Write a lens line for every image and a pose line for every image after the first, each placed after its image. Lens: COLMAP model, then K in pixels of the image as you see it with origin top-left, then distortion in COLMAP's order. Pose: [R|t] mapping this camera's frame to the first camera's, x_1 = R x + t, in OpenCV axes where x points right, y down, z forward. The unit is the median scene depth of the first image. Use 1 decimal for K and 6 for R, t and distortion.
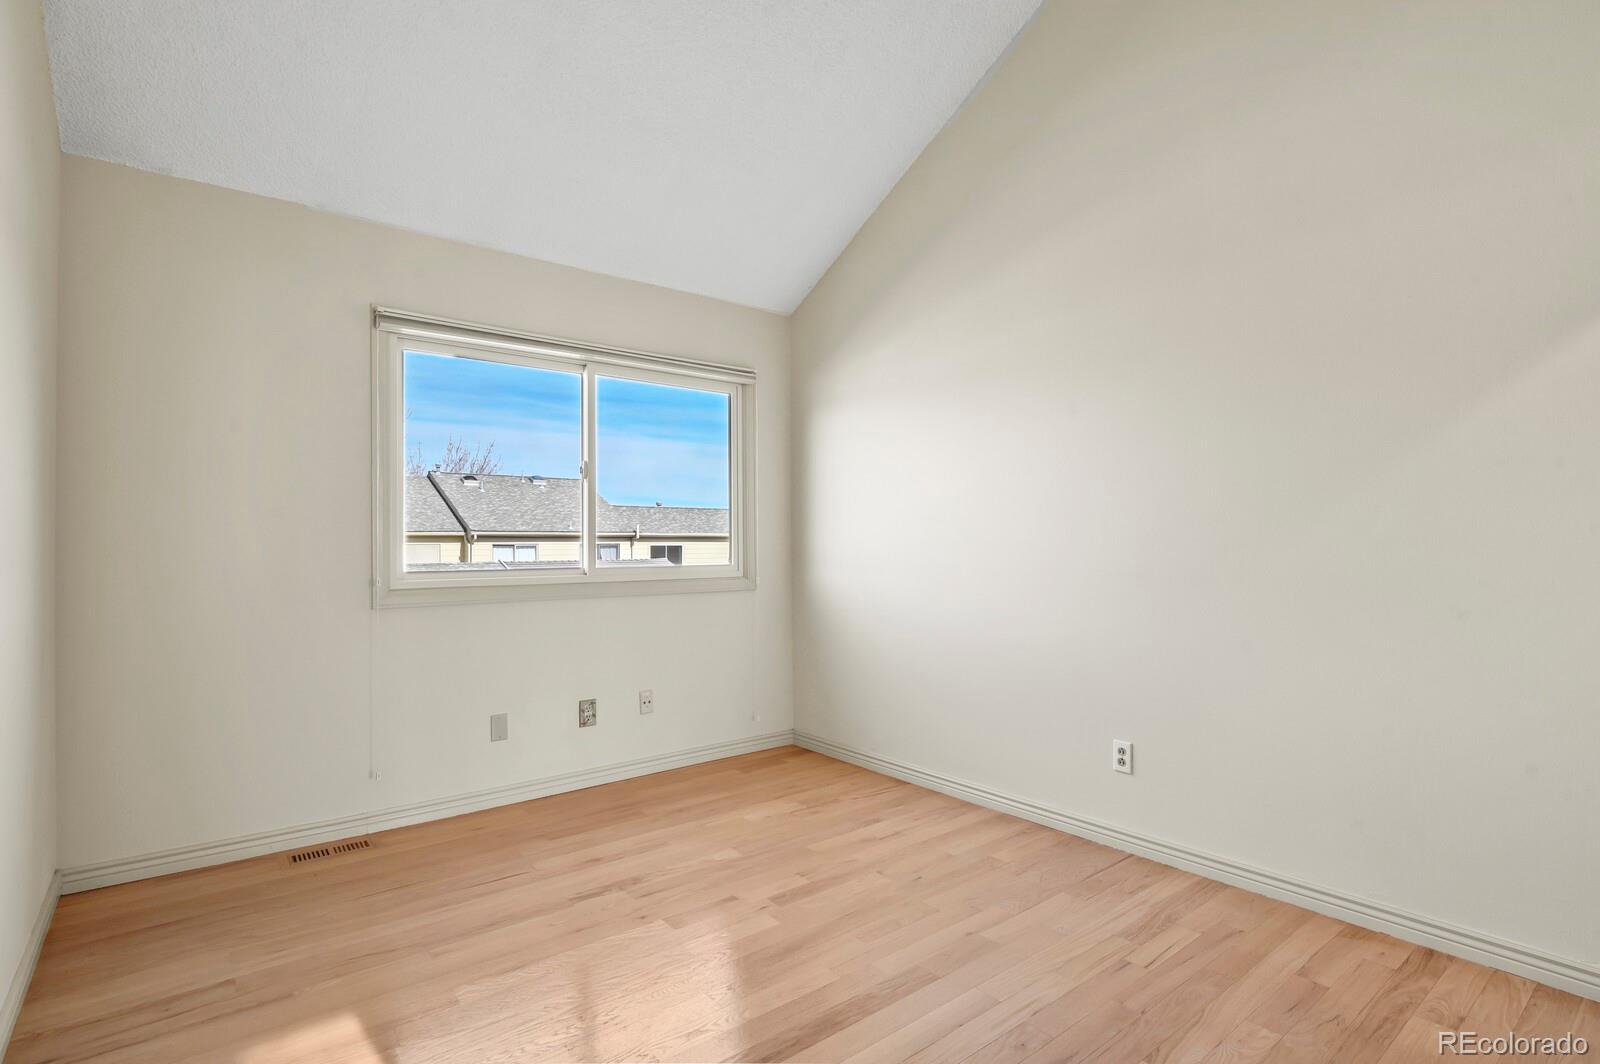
lens RADIAL K [[776.1, 0, 806.6], [0, 776.1, 522.7], [0, 0, 1]] dist [0.008308, -0.005953]
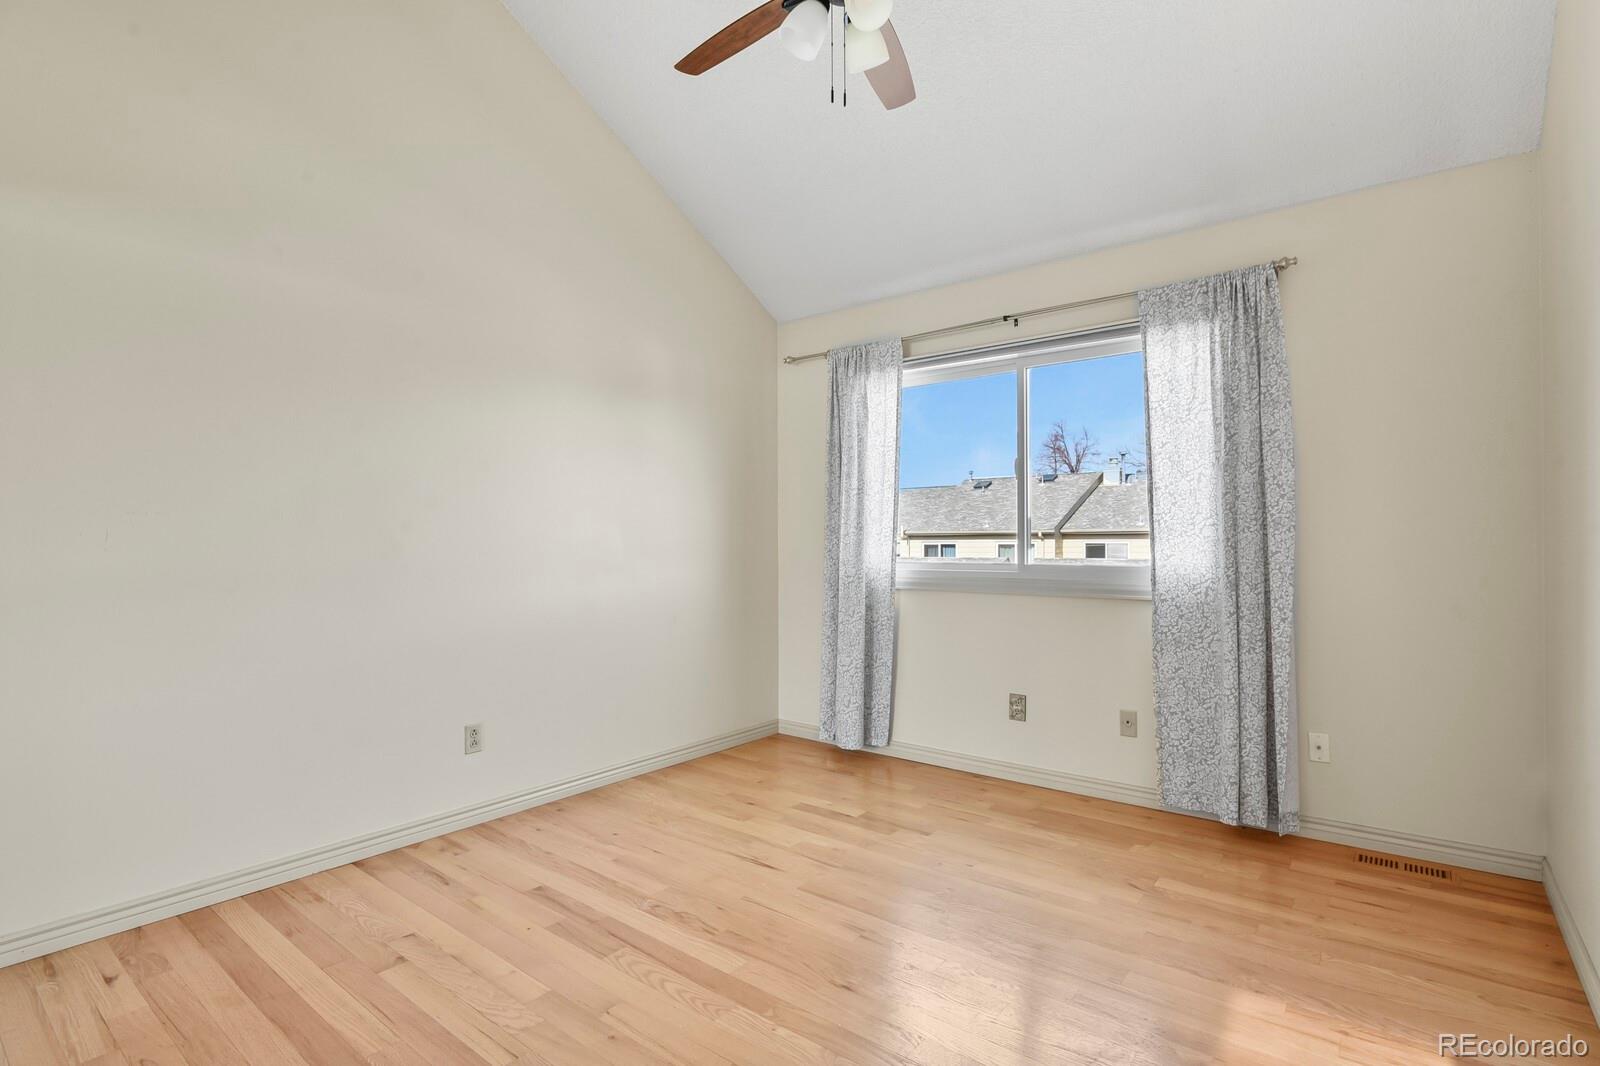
lens RADIAL K [[776.1, 0, 806.6], [0, 776.1, 546.8], [0, 0, 1]] dist [0.008308, -0.005953]
pose [[0.220166, 0.006337, -0.975442, 0.673488], [0.032926, 0.999361, 0.013924, 0.011978], [0.974907, -0.035183, 0.219817, 0.535320]]
